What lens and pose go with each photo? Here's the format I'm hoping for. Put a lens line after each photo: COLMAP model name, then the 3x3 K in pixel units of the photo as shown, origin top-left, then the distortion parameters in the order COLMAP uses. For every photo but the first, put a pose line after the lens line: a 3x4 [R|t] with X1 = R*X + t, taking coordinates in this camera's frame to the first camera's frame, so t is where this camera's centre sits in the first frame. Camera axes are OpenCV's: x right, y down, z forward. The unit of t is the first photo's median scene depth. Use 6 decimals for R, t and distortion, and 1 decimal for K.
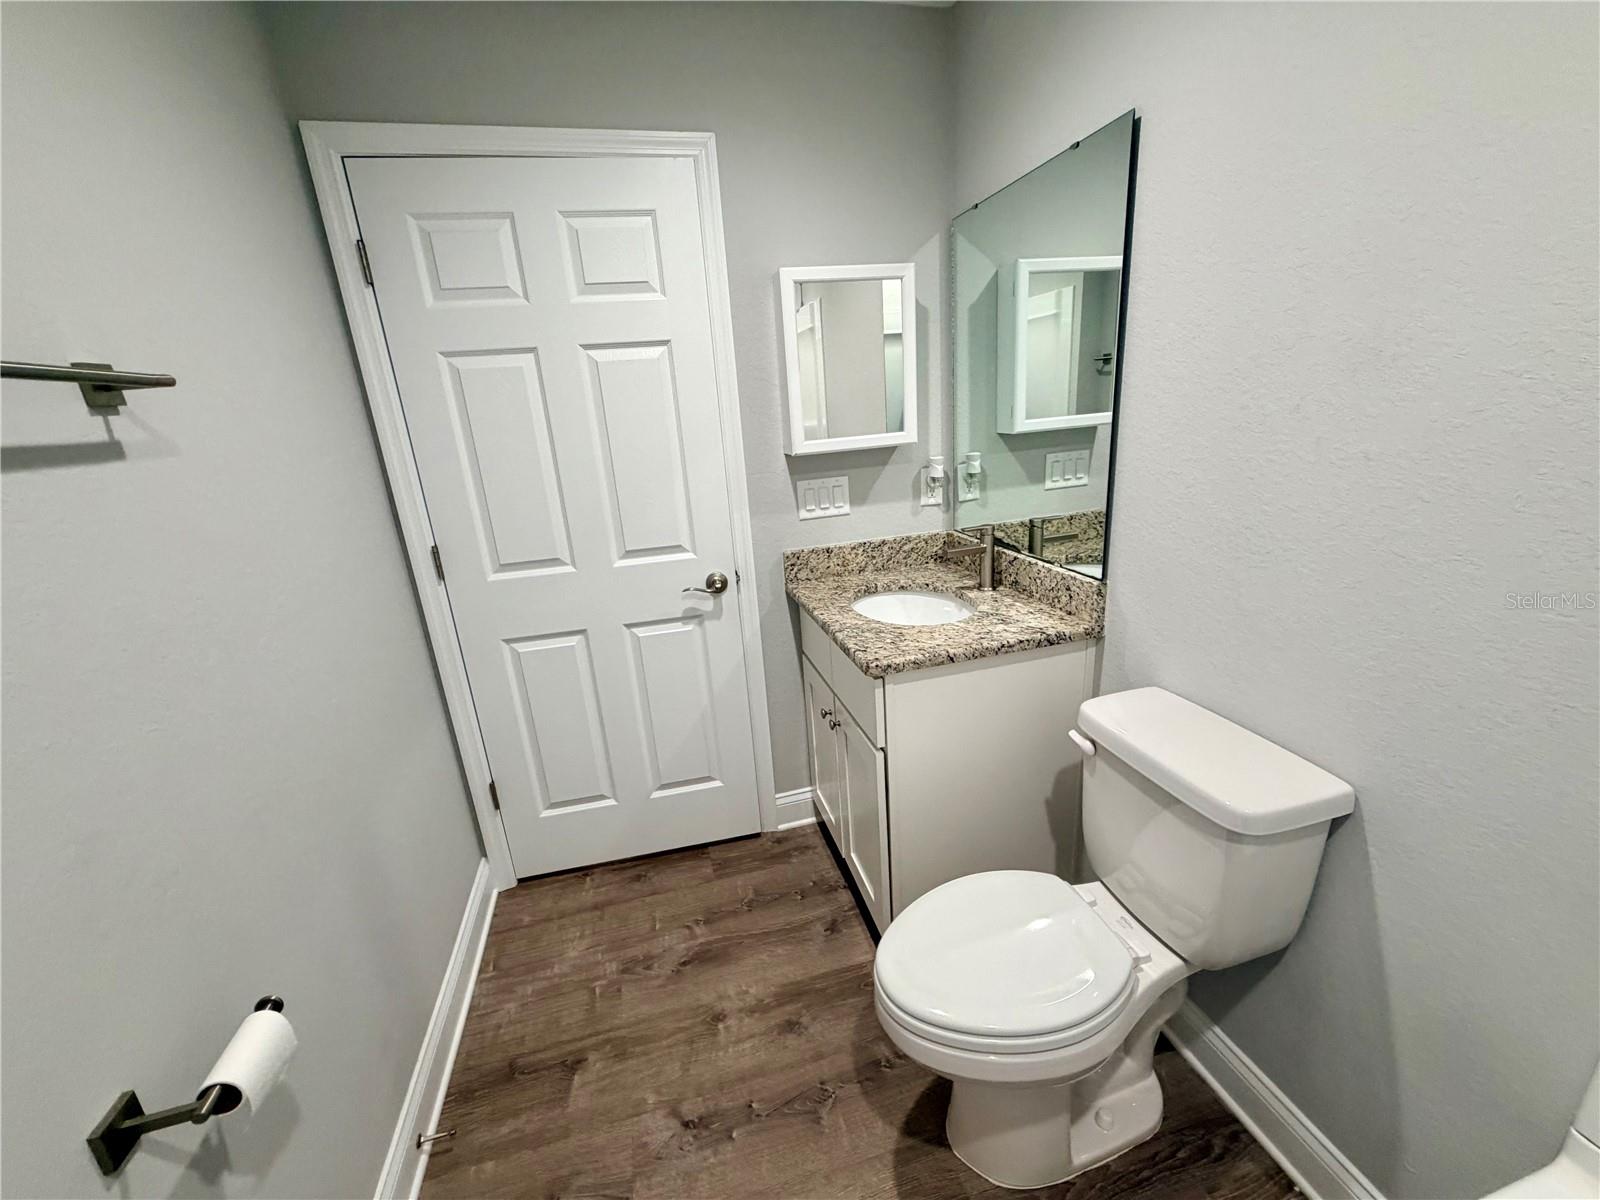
lens RADIAL K [[642.6, 0, 795.1], [0, 642.6, 604.9], [0, 0, 1]] dist [0.002041, -0.000059]
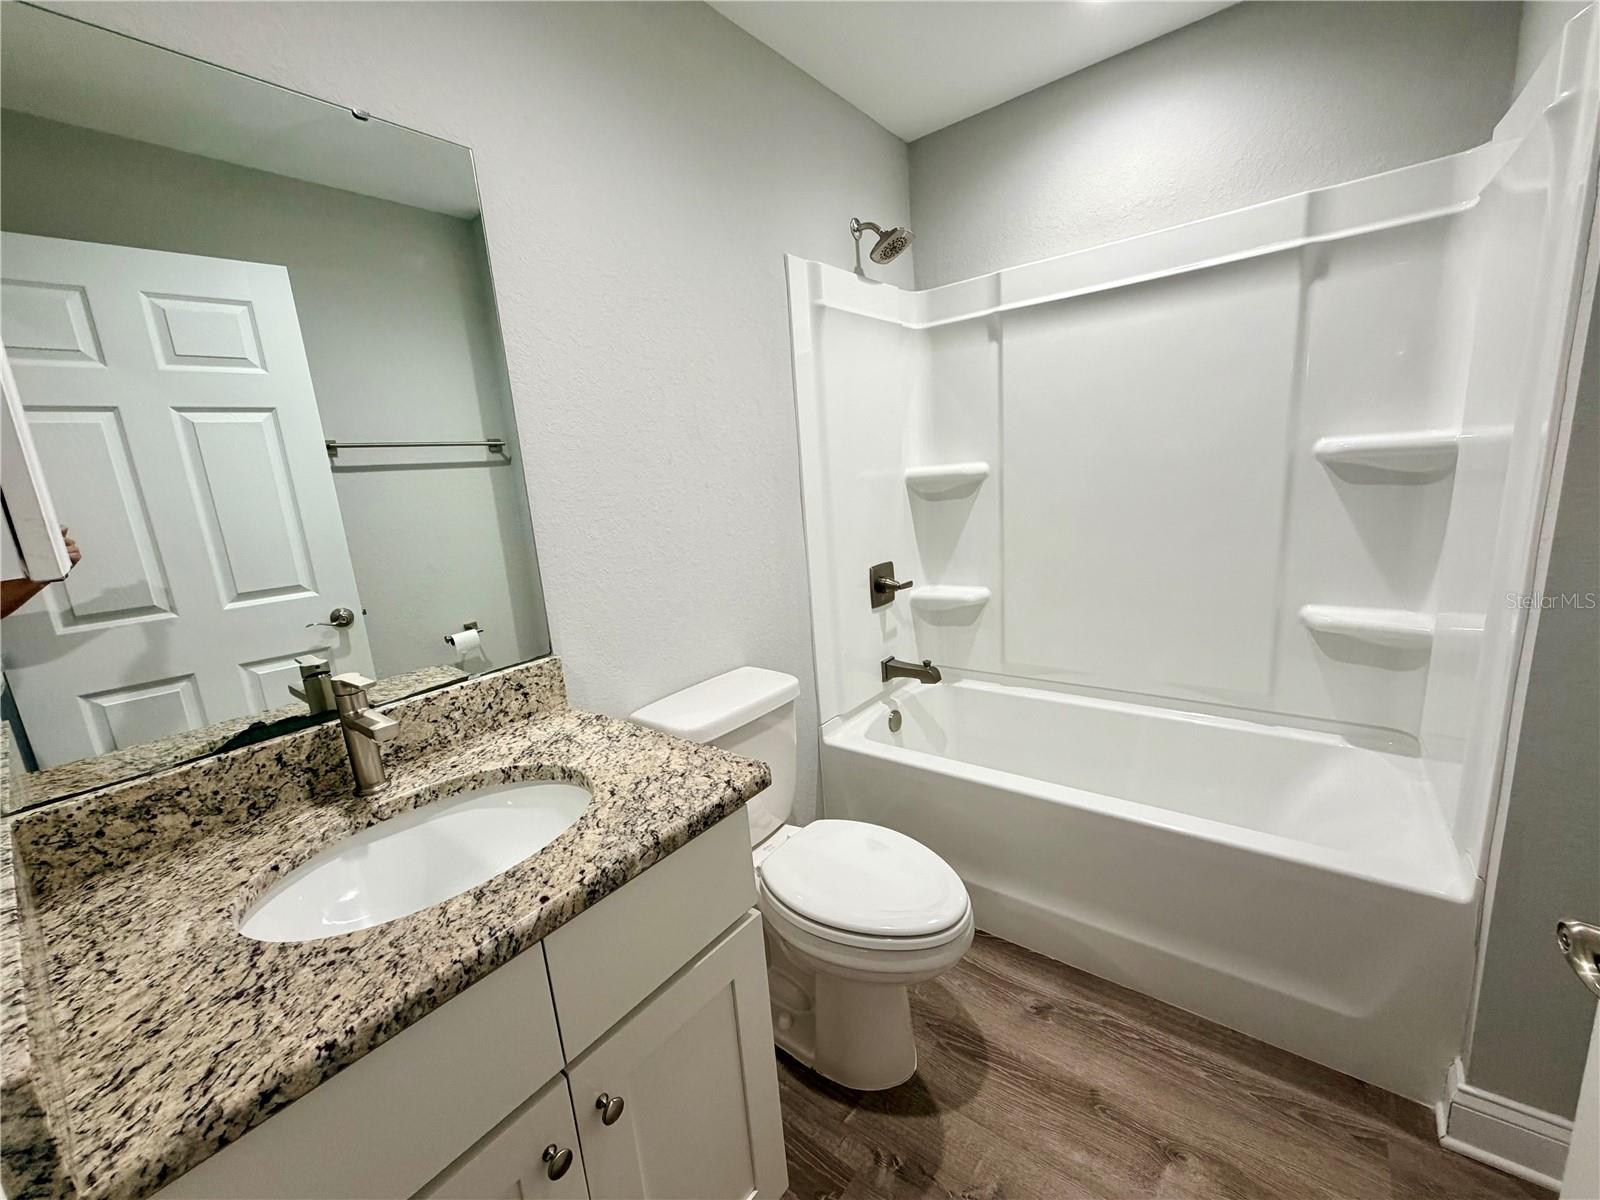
lens RADIAL K [[642.6, 0, 795.1], [0, 642.6, 604.9], [0, 0, 1]] dist [0.002041, -0.000059]
pose [[-0.599590, -0.044315, 0.799080, -0.402971], [0.351138, 0.882661, 0.312427, -0.241431], [-0.719162, 0.467916, -0.513674, 1.109012]]
